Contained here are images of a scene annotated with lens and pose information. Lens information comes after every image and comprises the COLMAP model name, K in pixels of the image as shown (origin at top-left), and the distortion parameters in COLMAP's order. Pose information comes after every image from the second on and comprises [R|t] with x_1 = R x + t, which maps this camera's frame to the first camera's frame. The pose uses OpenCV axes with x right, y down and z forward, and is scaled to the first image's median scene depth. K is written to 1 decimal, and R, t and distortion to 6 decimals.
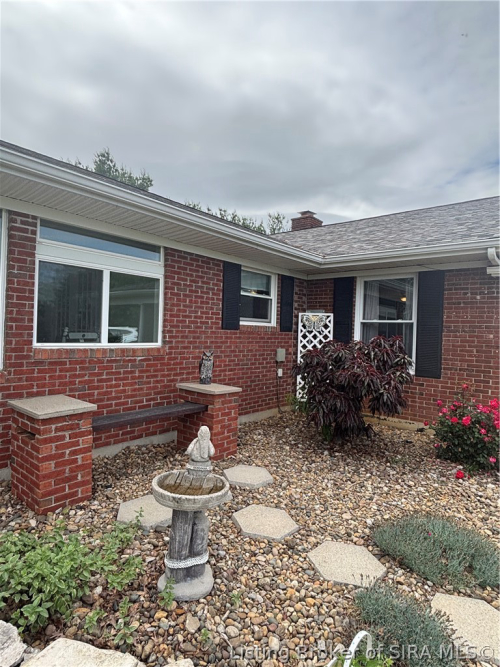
lens RADIAL K [[382.1, 0, 249.8], [0, 382.1, 328.8], [0, 0, 1]] dist [0.012921, -0.002205]
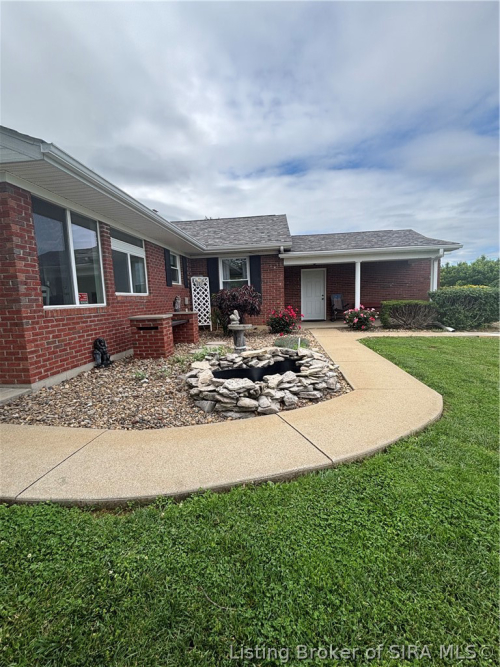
lens RADIAL K [[300.8, 0, 251.6], [0, 300.8, 334.4], [0, 0, 1]] dist [-0.004442, -0.000603]
pose [[0.825949, -0.129646, 0.548635, -0.467274], [0.059434, 0.987799, 0.143948, 0.038457], [-0.560604, -0.086287, 0.823577, -0.366575]]
